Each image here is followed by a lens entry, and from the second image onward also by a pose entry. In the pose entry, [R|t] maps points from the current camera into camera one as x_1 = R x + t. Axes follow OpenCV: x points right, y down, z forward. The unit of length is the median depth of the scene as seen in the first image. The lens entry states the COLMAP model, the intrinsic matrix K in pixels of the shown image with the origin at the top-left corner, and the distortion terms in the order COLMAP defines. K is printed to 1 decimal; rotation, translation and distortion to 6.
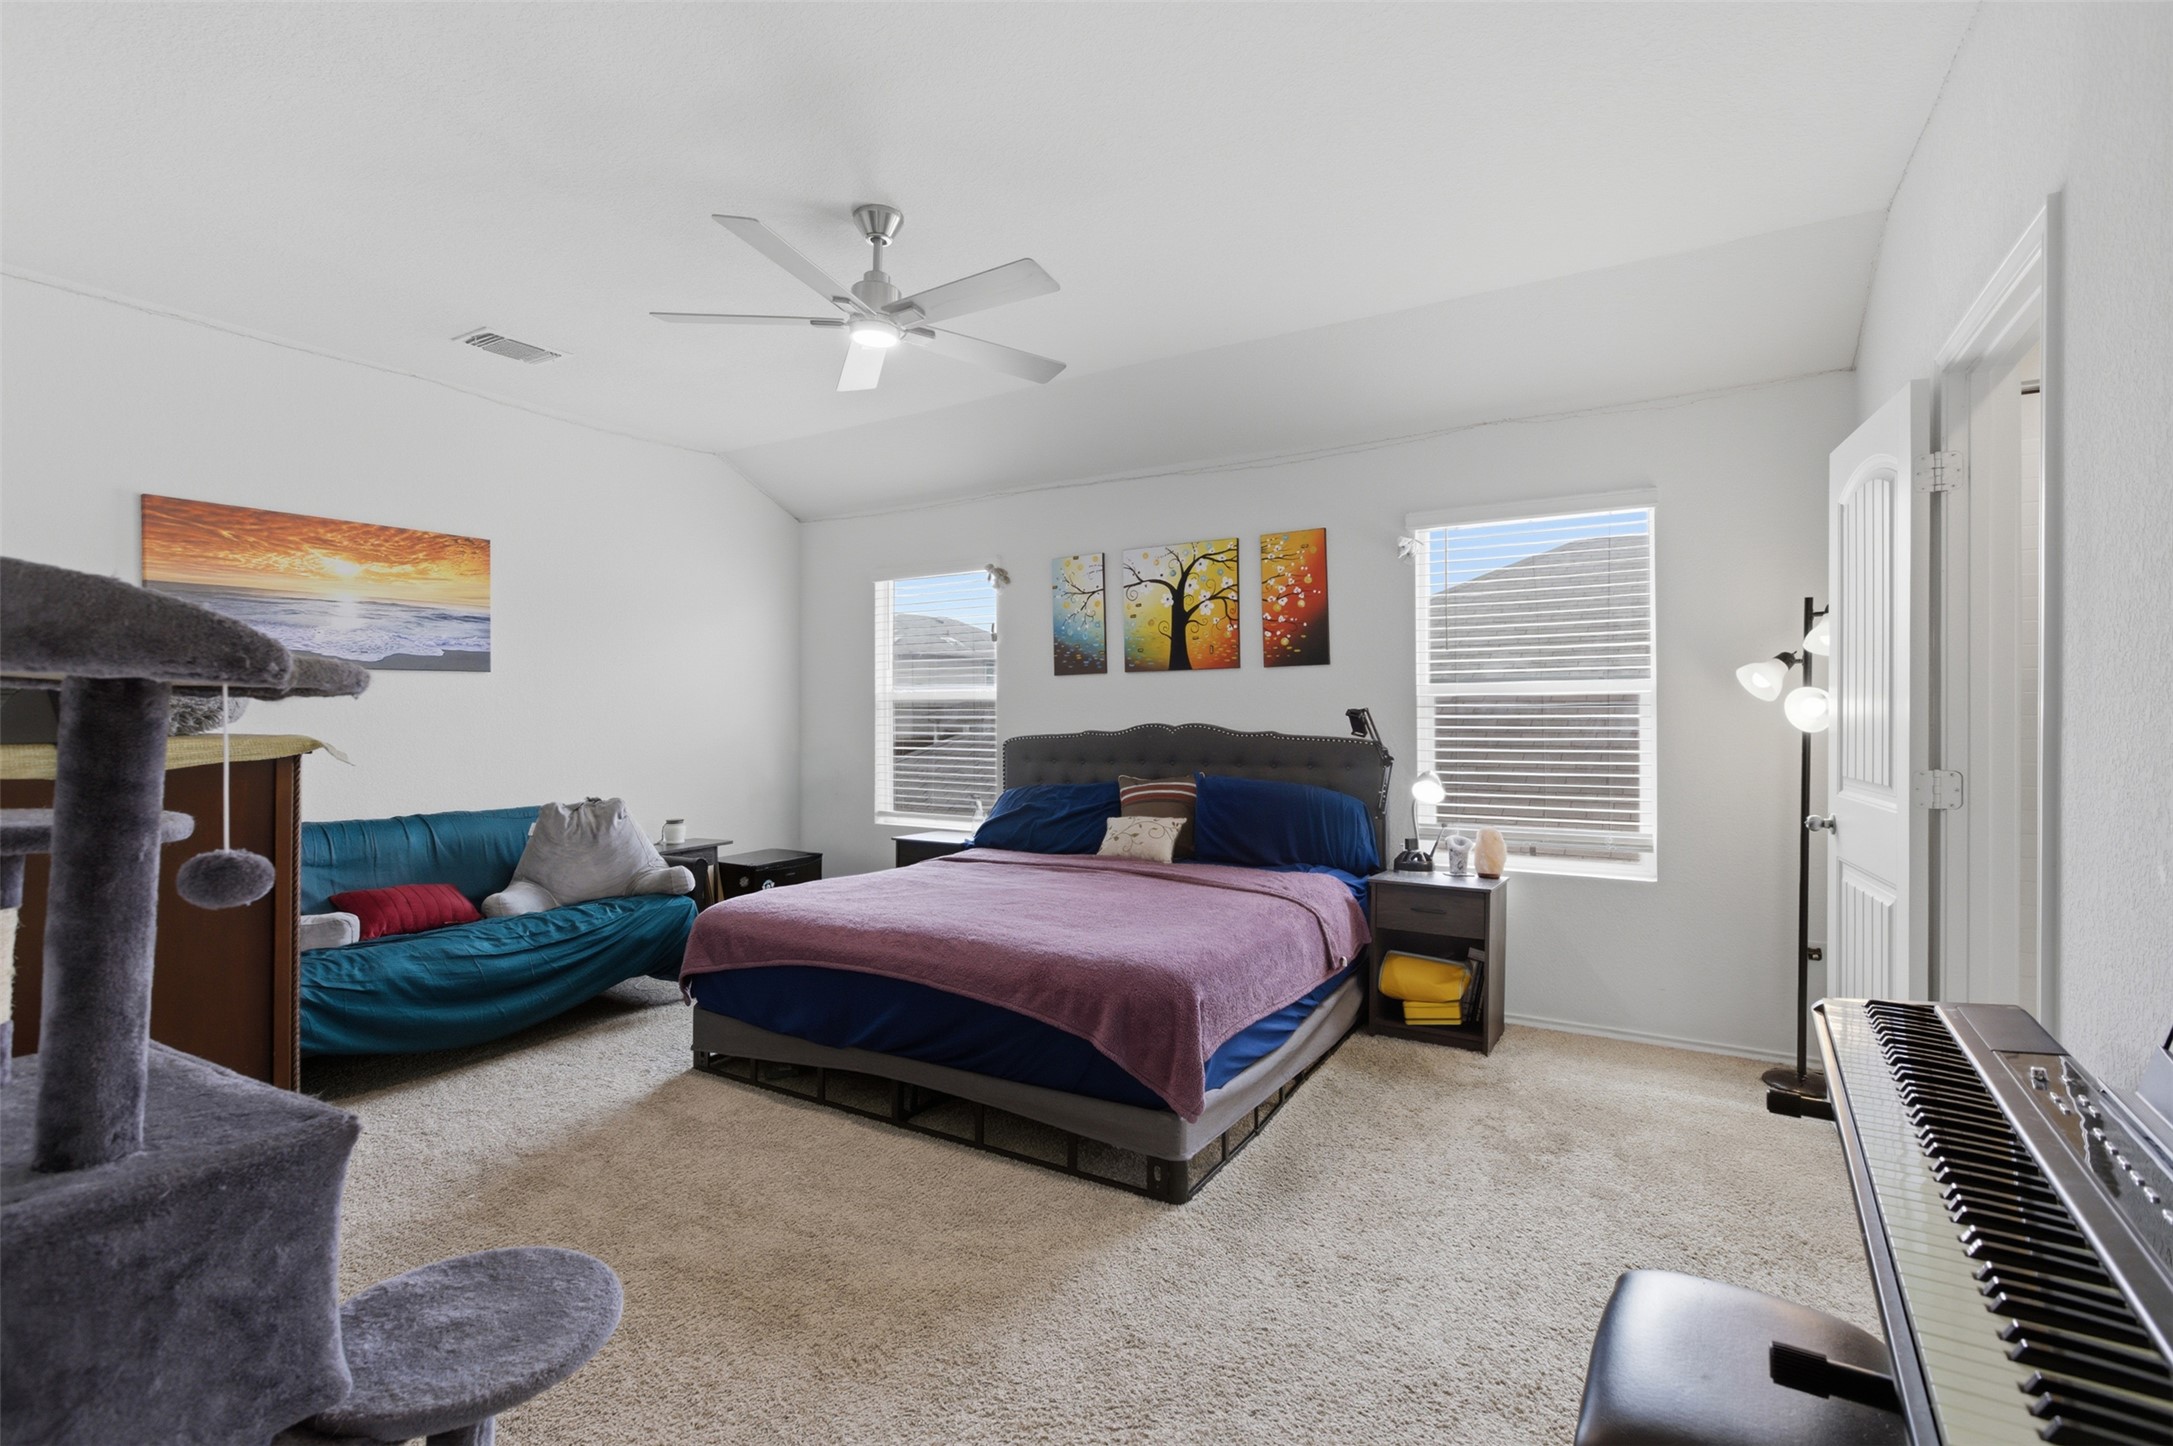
lens RADIAL K [[1005.5, 0, 1078.2], [0, 1005.5, 715.7], [0, 0, 1]] dist [0.002054, 0.000708]
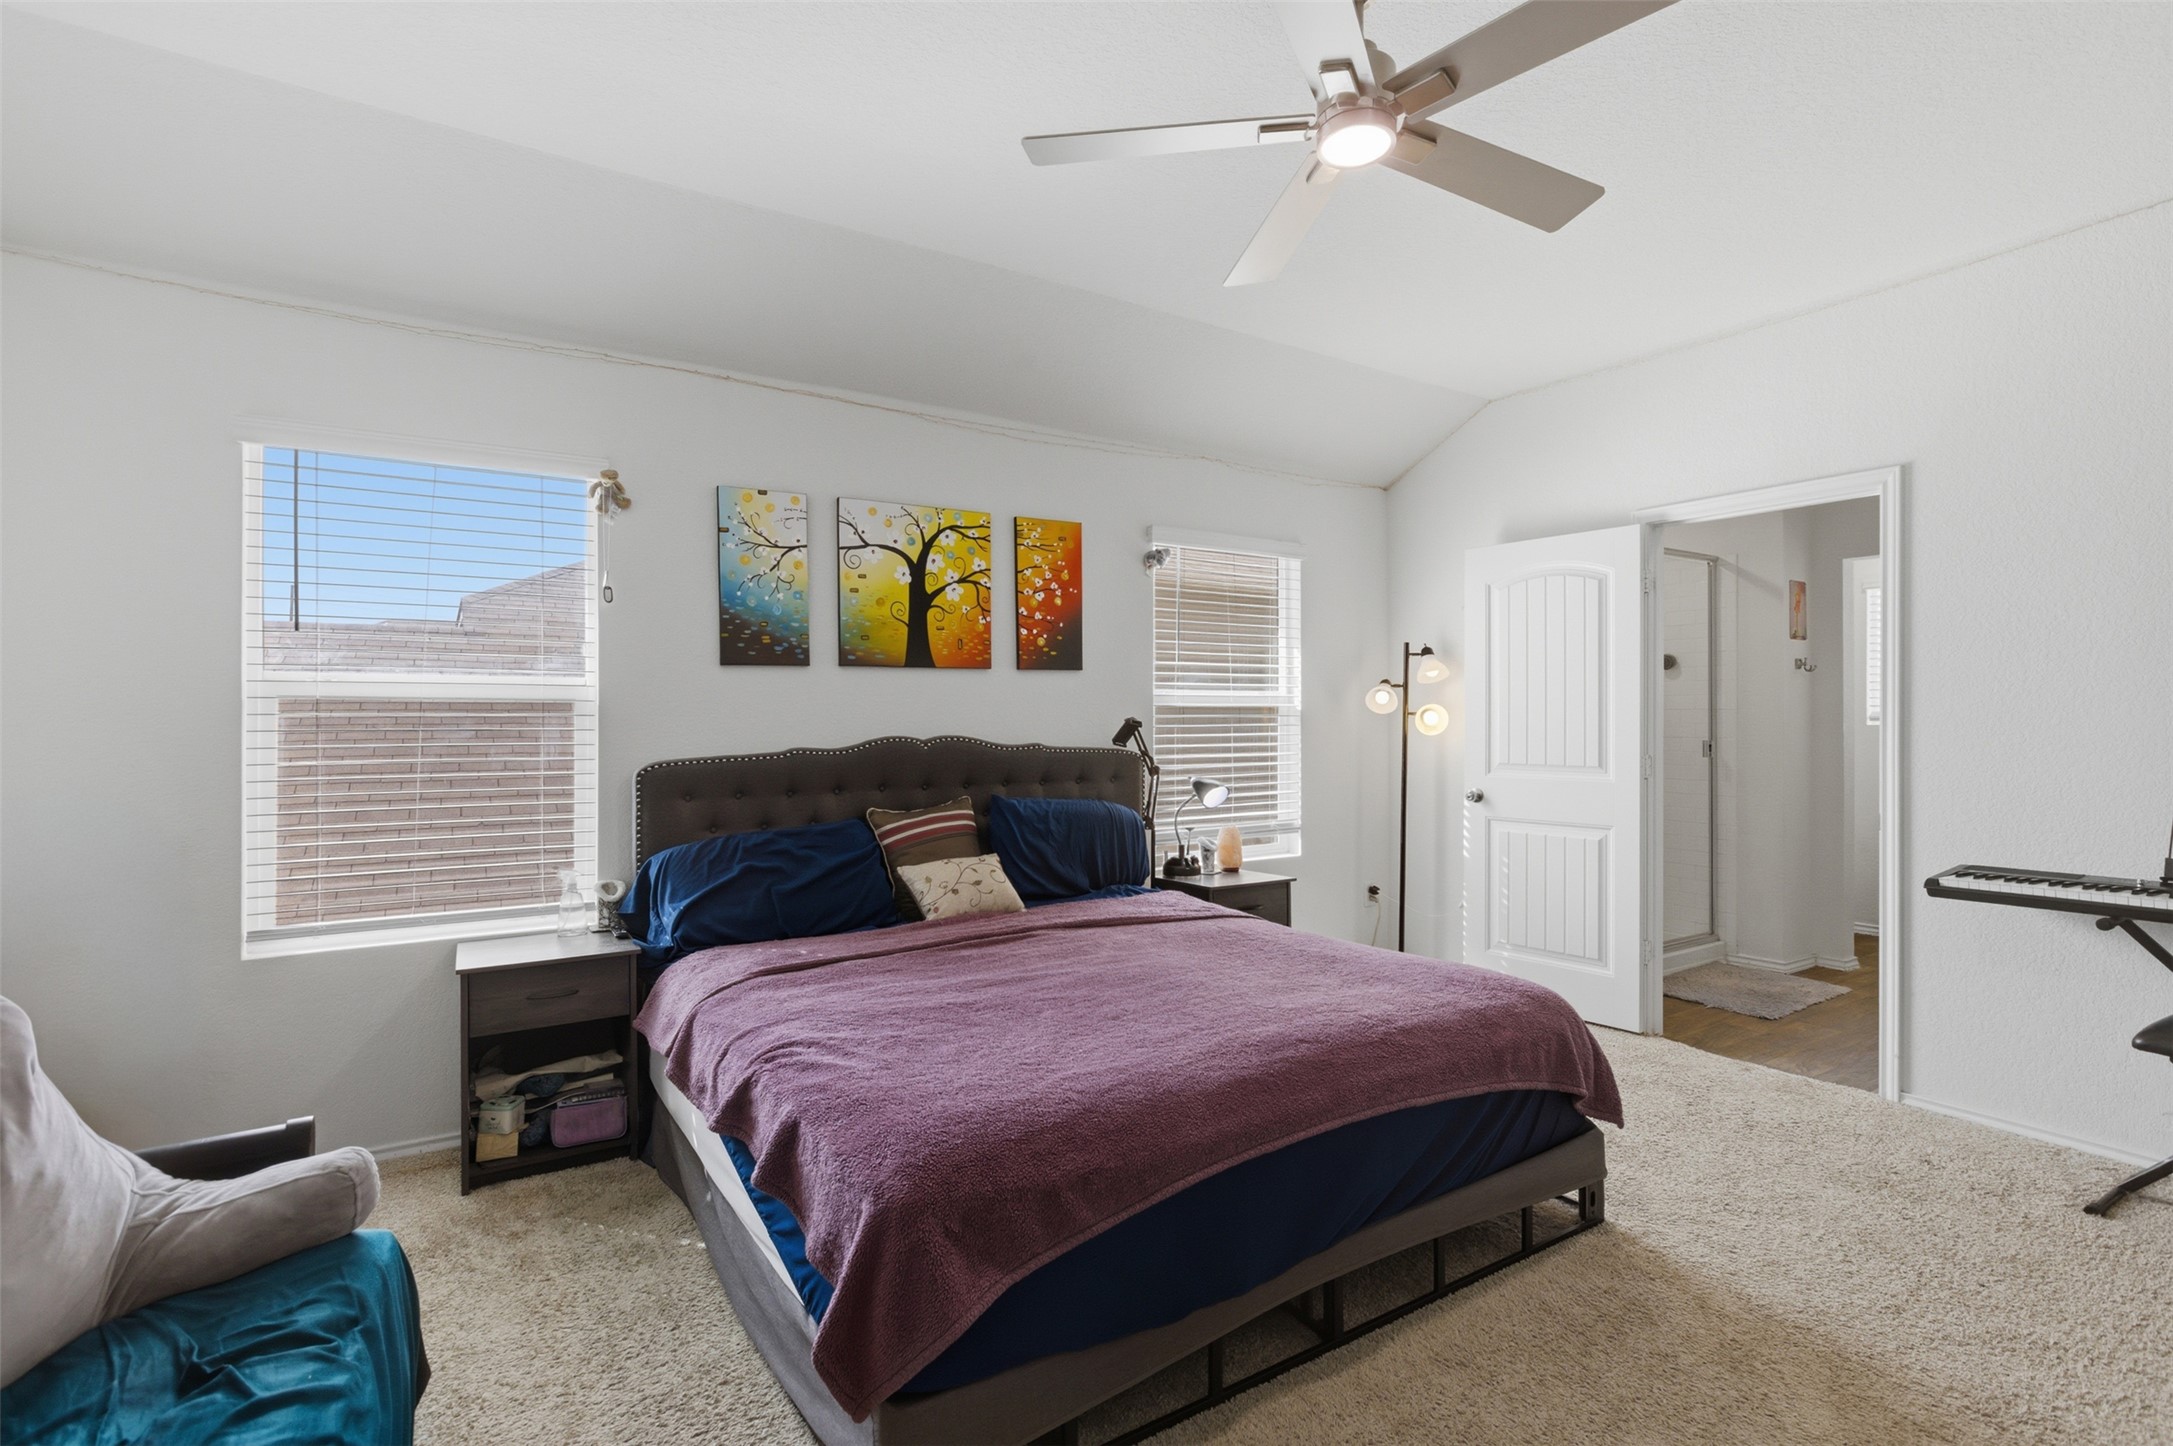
lens RADIAL K [[1005.5, 0, 1078.2], [0, 1005.5, 715.7], [0, 0, 1]] dist [0.002054, 0.000708]
pose [[0.448782, -0.000599, 0.893641, -0.551606], [-0.003121, 0.999993, 0.002237, -0.009974], [-0.893636, -0.003793, 0.448777, 0.548771]]
